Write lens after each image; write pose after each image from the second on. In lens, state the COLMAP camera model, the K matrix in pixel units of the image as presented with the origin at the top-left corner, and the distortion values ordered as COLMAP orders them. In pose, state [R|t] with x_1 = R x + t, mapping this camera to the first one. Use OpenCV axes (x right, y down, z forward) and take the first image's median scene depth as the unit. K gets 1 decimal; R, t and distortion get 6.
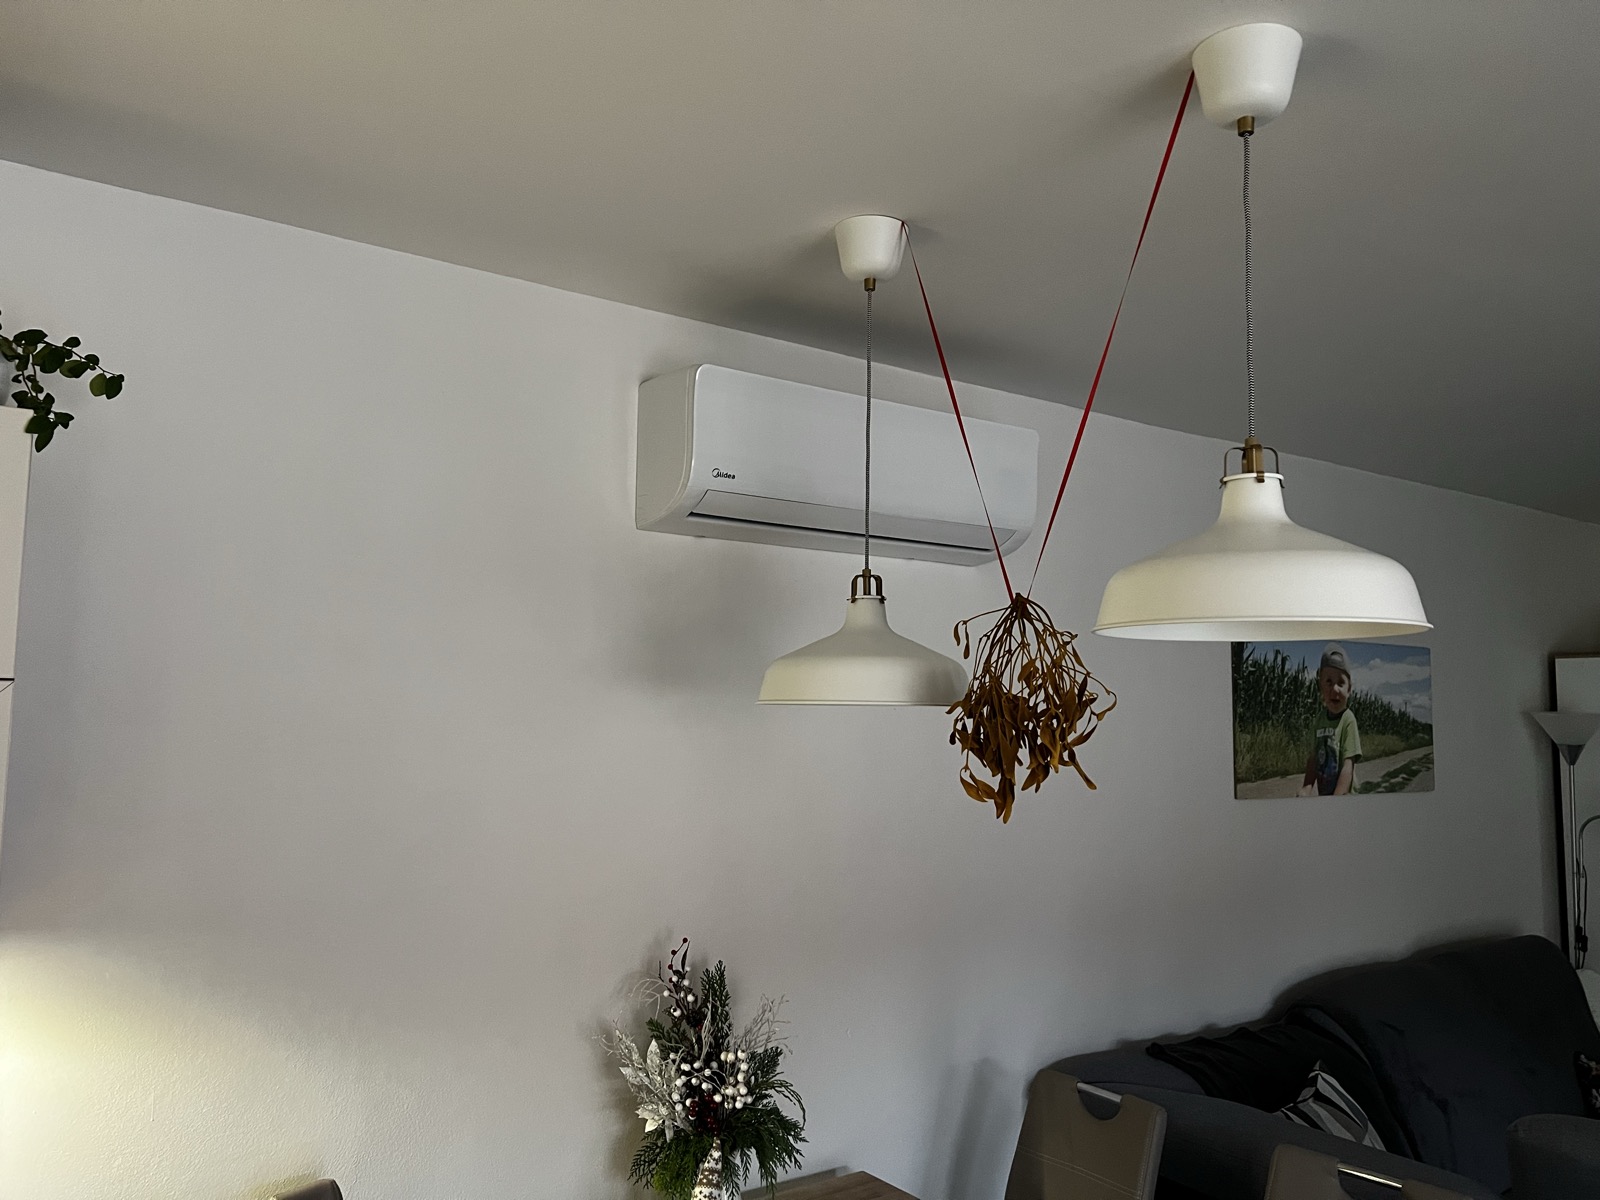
lens RADIAL K [[1200.6, 0, 798.2], [0, 1200.6, 609.1], [0, 0, 1]] dist [0.057578, -0.060831]
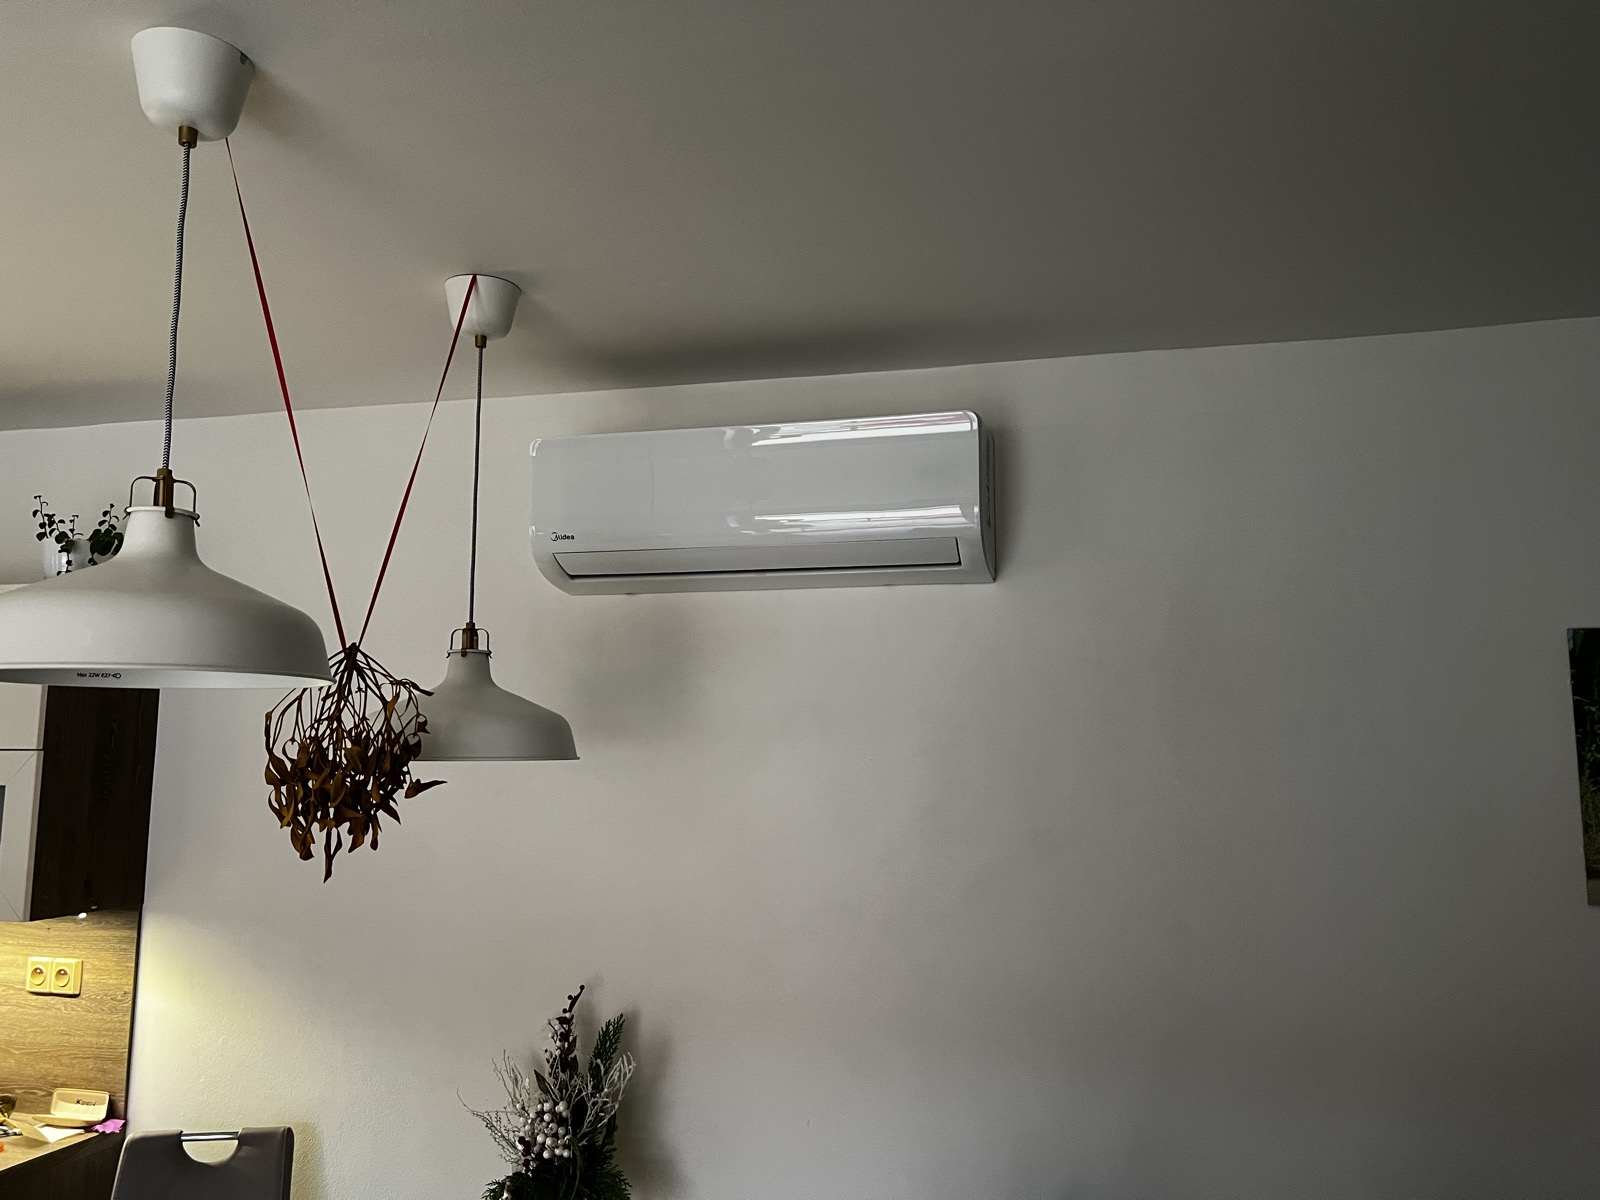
lens RADIAL K [[1200.6, 0, 794.5], [0, 1200.6, 605.7], [0, 0, 1]] dist [0.057578, -0.060831]
pose [[0.661376, -0.108668, -0.742141, 0.541534], [0.067743, 0.994060, -0.085183, 0.033008], [0.746989, 0.006063, 0.664809, 0.288710]]
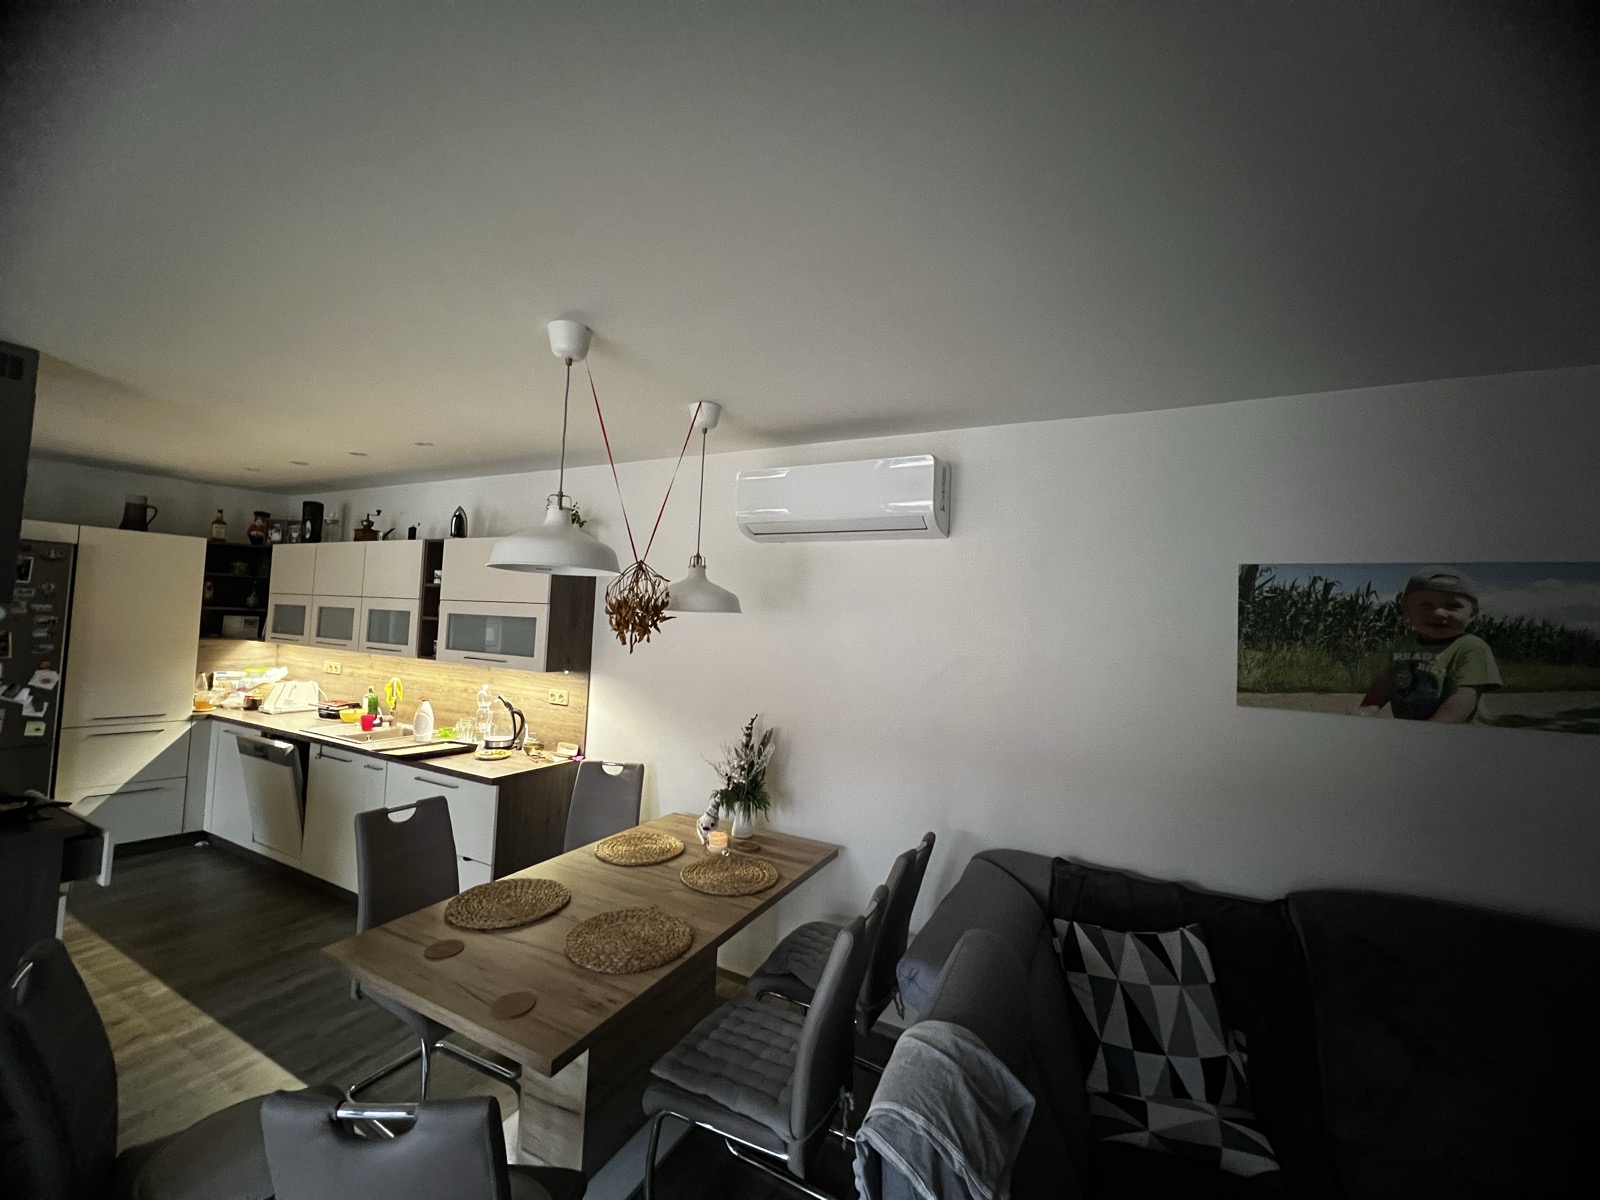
lens RADIAL K [[642.0, 0, 794.2], [0, 642.0, 599.5], [0, 0, 1]] dist [-0.001252, 0.000439]
pose [[0.464850, -0.036266, -0.884646, 0.680221], [0.032620, 0.999184, -0.023821, 0.052210], [0.884788, -0.017784, 0.465654, 0.313693]]
